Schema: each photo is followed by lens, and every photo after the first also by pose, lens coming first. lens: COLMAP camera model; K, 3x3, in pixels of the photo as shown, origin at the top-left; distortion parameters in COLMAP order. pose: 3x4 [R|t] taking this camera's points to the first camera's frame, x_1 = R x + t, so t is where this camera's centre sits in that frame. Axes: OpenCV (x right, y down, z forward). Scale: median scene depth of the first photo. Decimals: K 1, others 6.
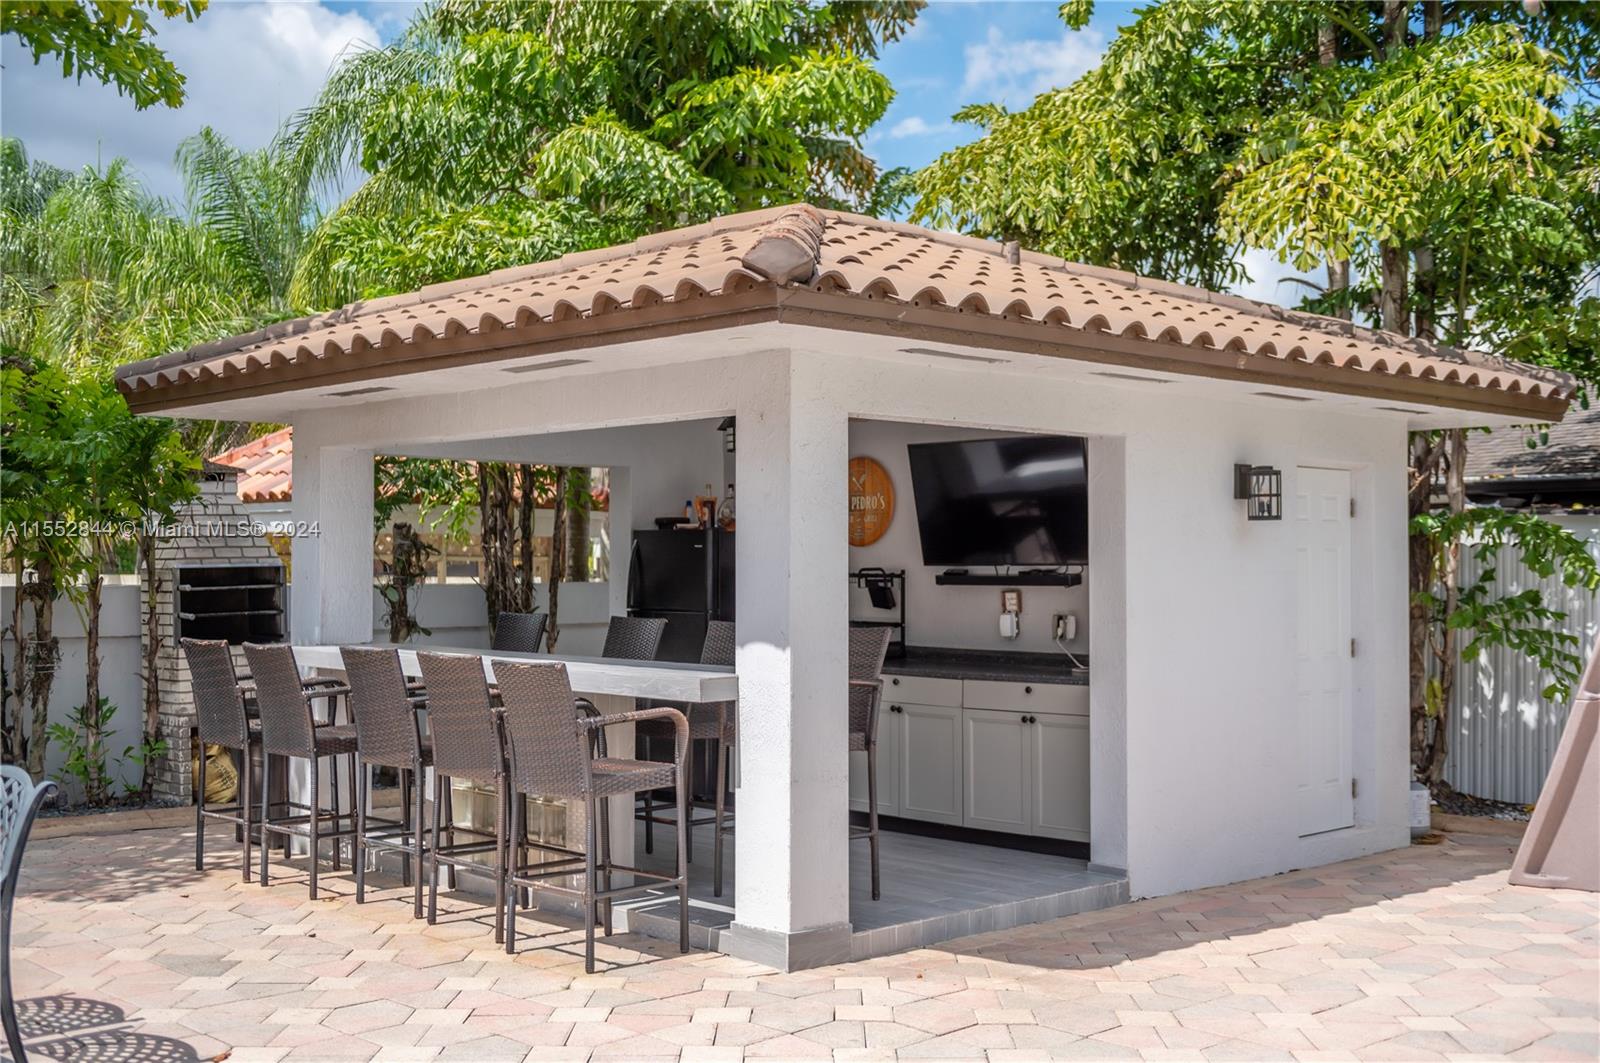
lens RADIAL K [[1833.9, 0, 817.9], [0, 1833.9, 535.8], [0, 0, 1]] dist [0.002349, 0.000000]
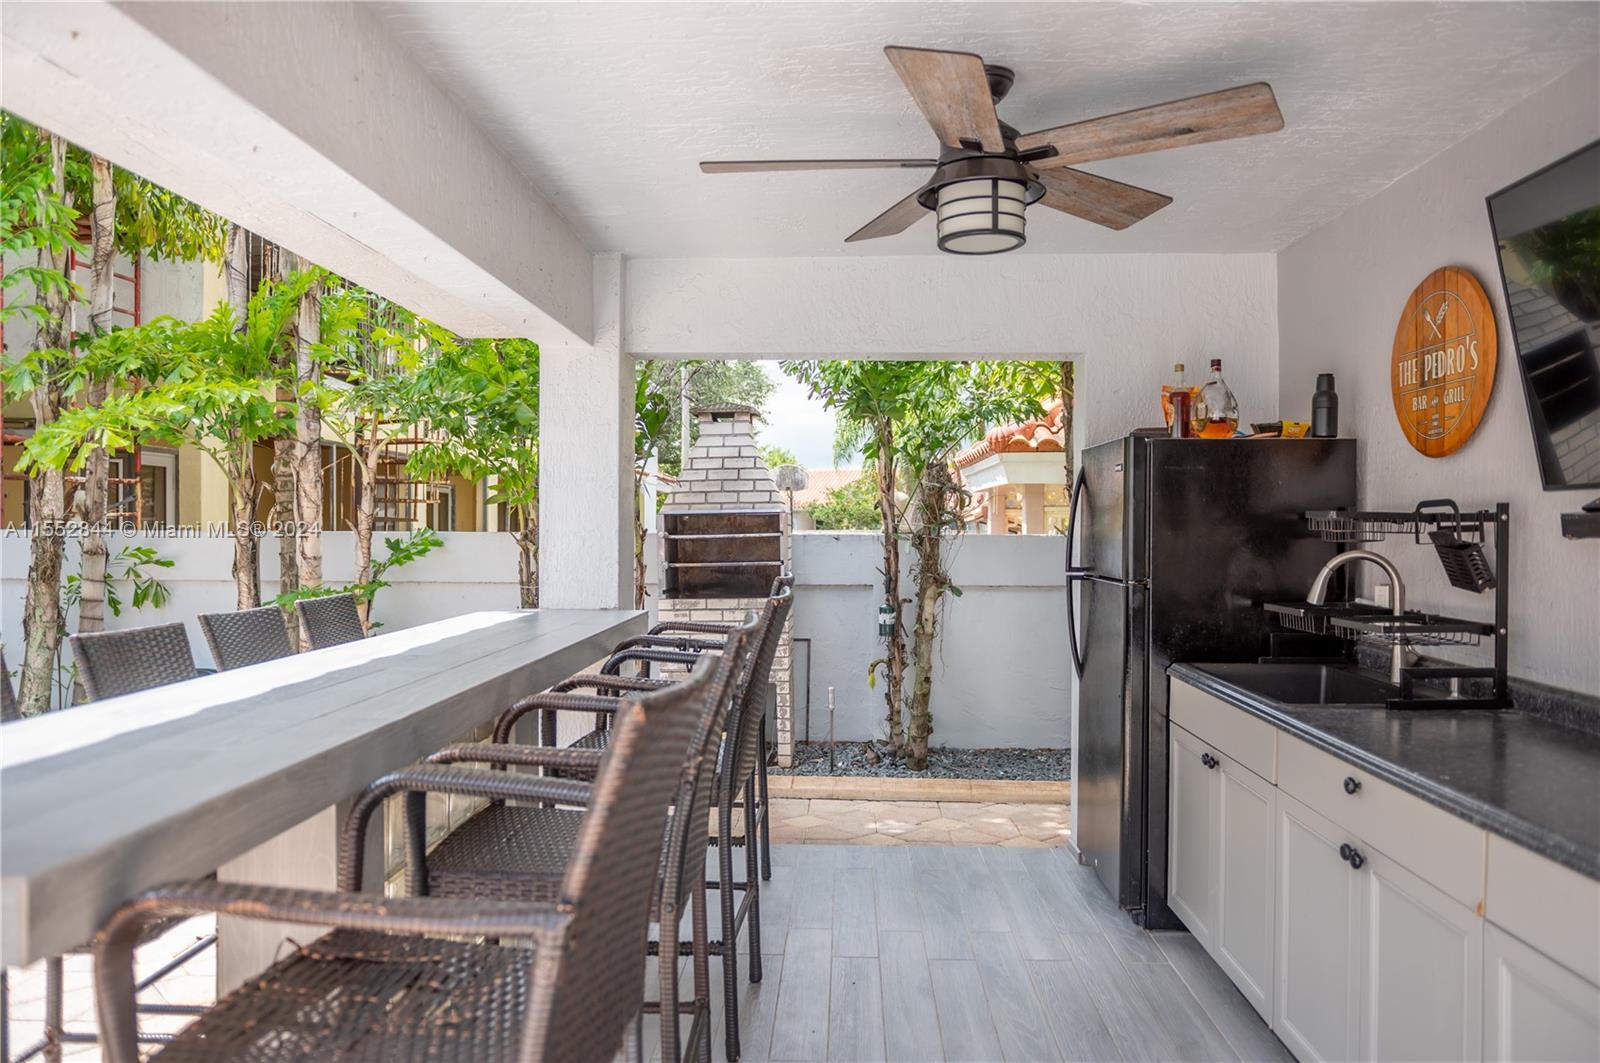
lens RADIAL K [[1121.0, 0, 816.8], [0, 1121.0, 548.5], [0, 0, 1]] dist [0.000007, -0.009341]
pose [[0.702113, 0.015829, -0.711889, 0.118420], [0.007573, 0.999530, 0.029694, 0.019886], [0.712025, -0.026240, 0.701664, 0.687472]]
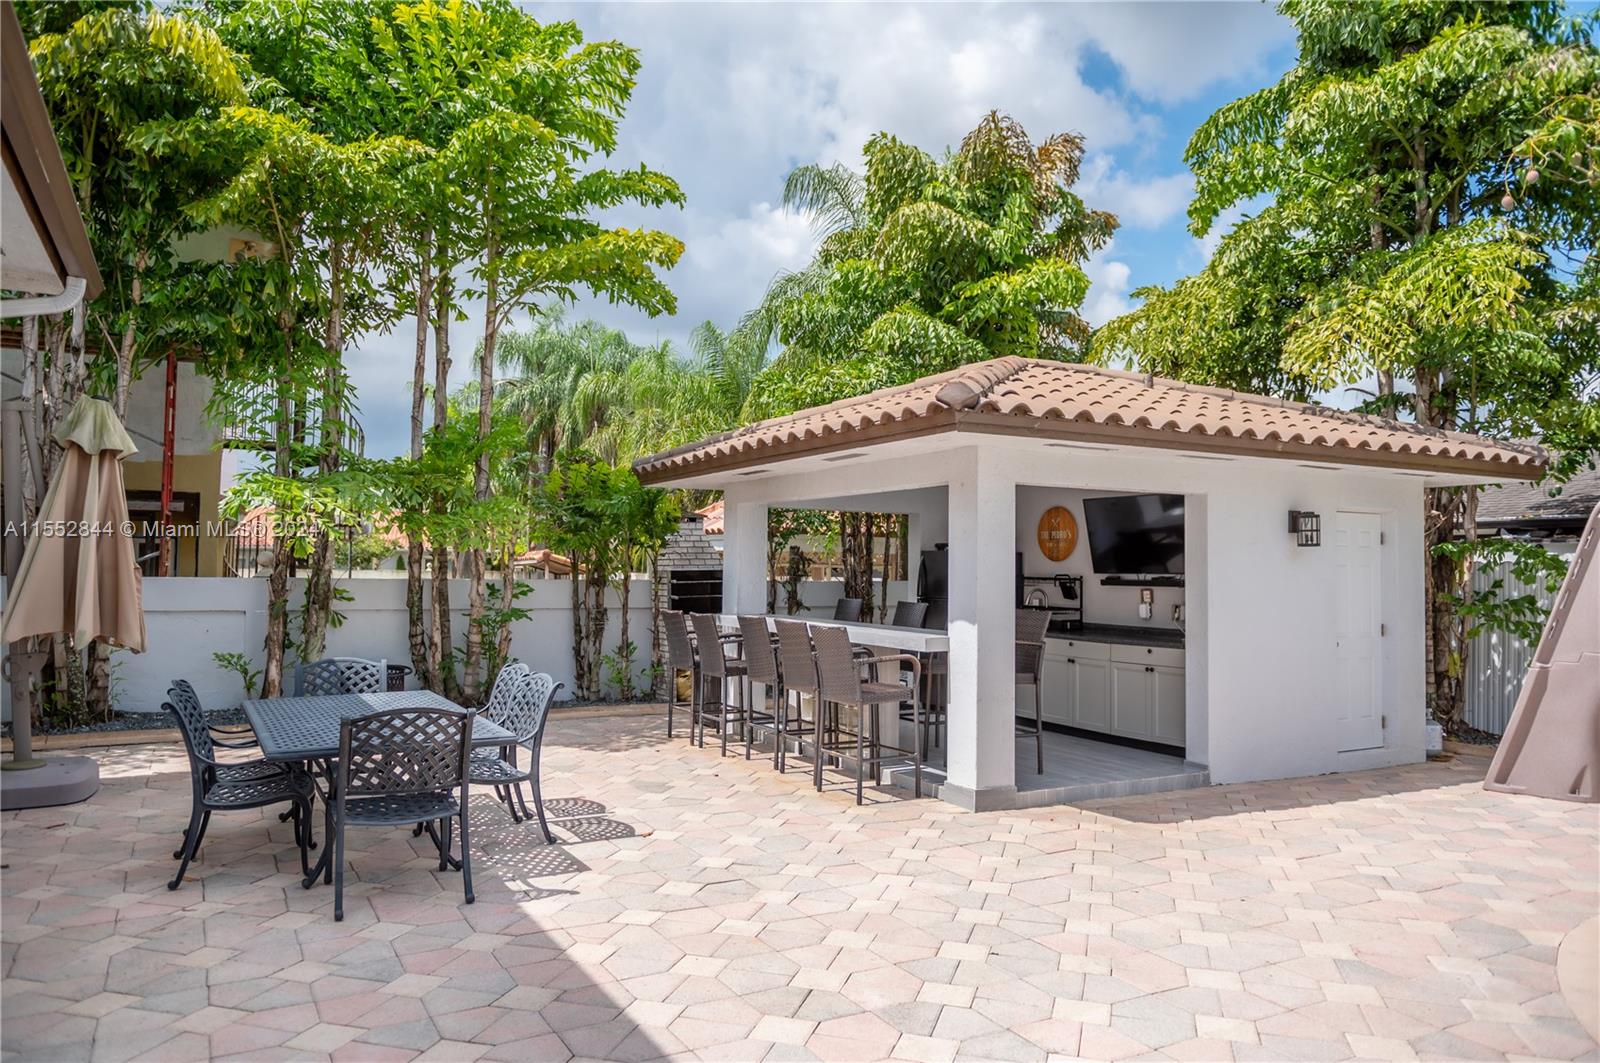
lens RADIAL K [[1121.0, 0, 790.5], [0, 1121.0, 537.5], [0, 0, 1]] dist [0.000007, -0.009341]
pose [[0.963448, 0.001653, -0.267890, 0.063038], [-0.005220, 0.999907, -0.012602, -0.001601], [0.267844, 0.013539, 0.963367, -0.031300]]
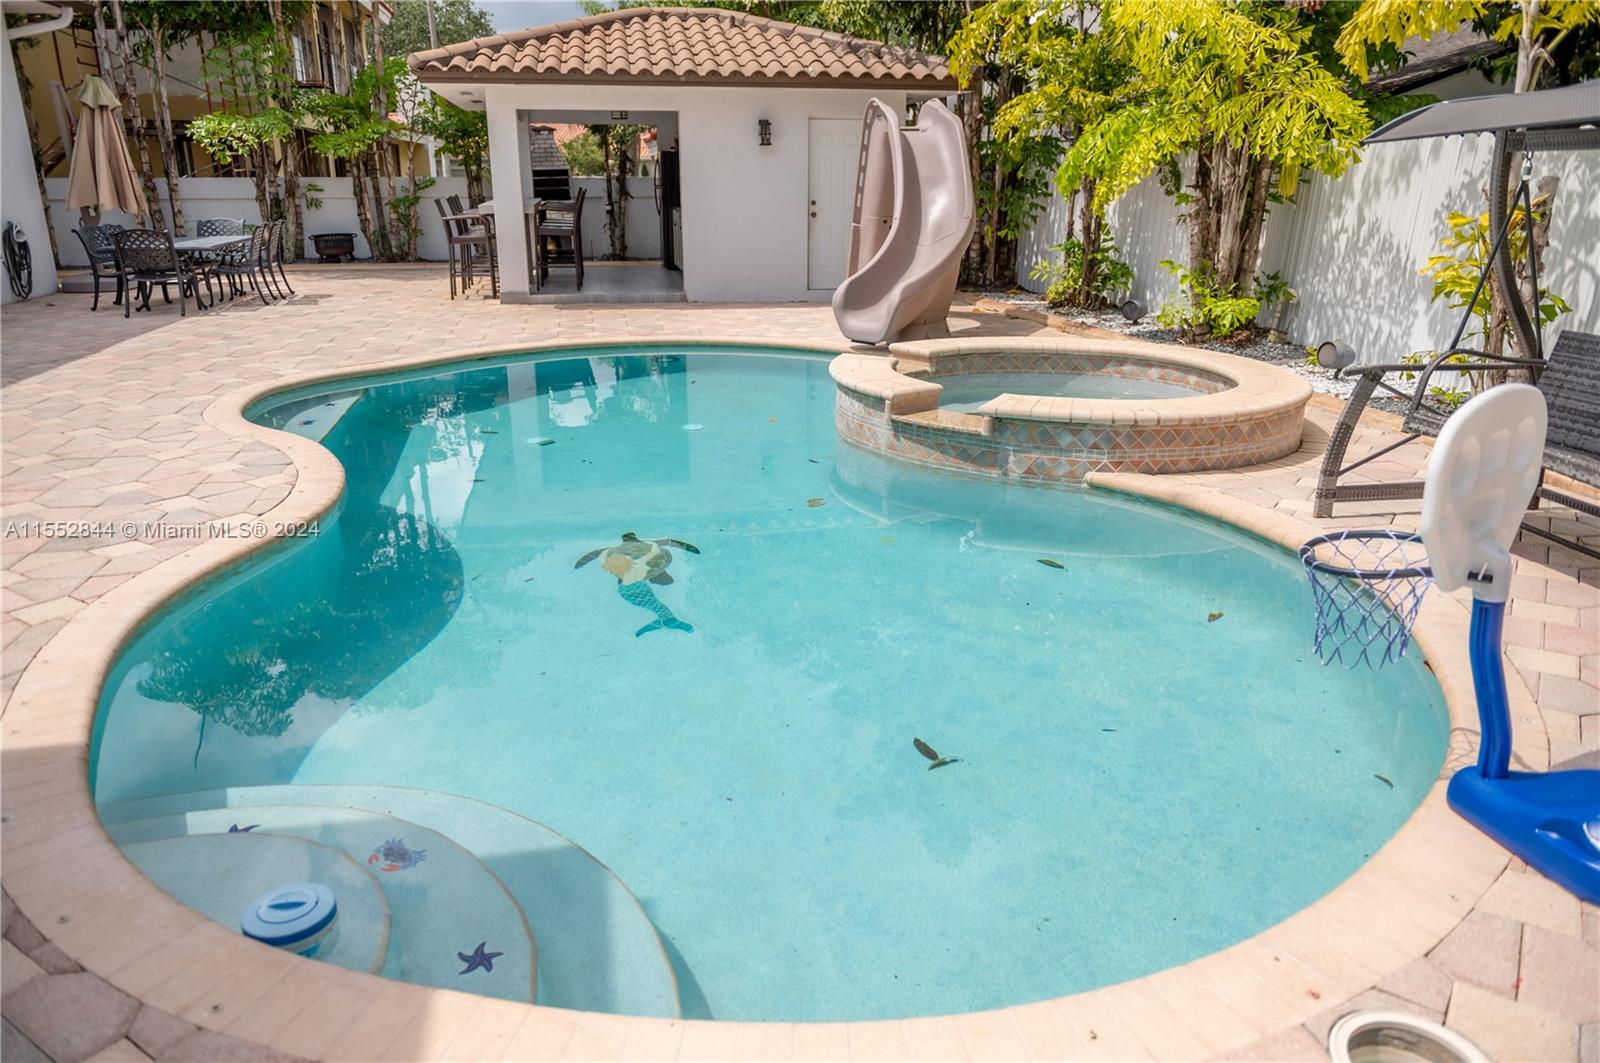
lens RADIAL K [[1121.0, 0, 788.3], [0, 1121.0, 537.7], [0, 0, 1]] dist [0.000007, -0.009341]
pose [[0.836958, 0.170213, -0.520124, 0.937746], [0.008050, 0.946470, 0.322691, 0.001542], [0.547208, -0.274266, 0.790786, -0.222786]]
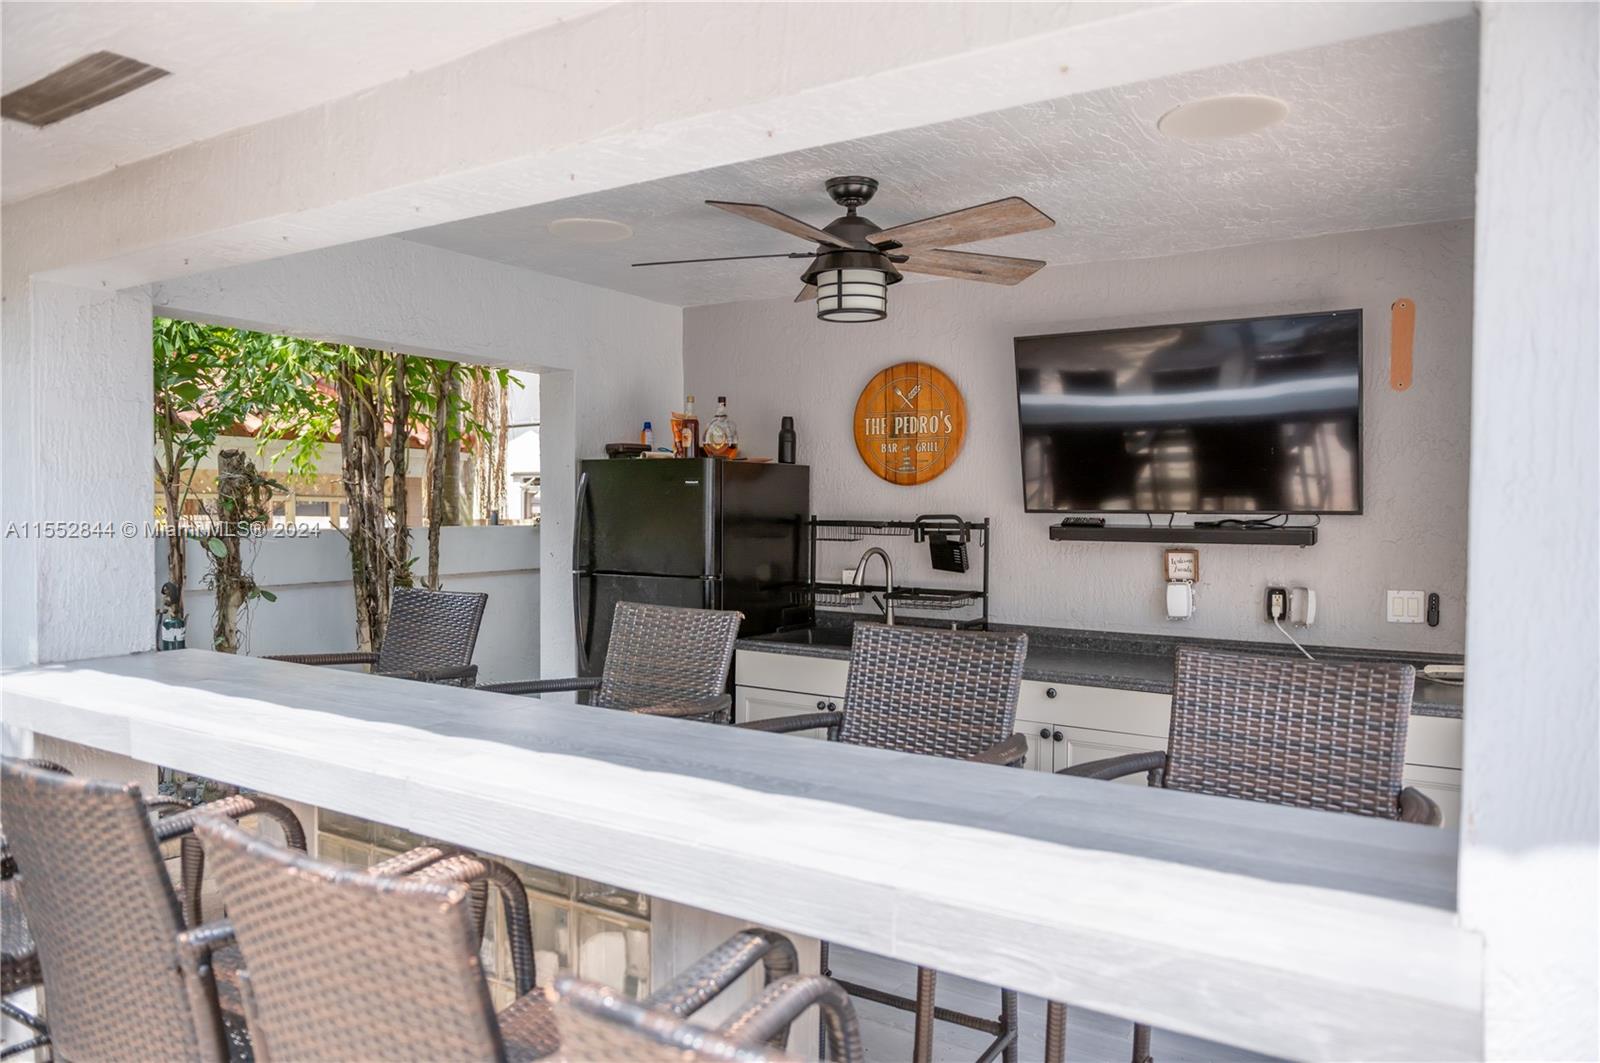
lens RADIAL K [[1121.0, 0, 814.0], [0, 1121.0, 535.3], [0, 0, 1]] dist [0.000007, -0.009341]
pose [[0.972570, -0.002154, 0.232599, -0.118668], [-0.008115, 0.999034, 0.043184, 0.006879], [-0.232467, -0.043887, 0.971614, 0.579468]]
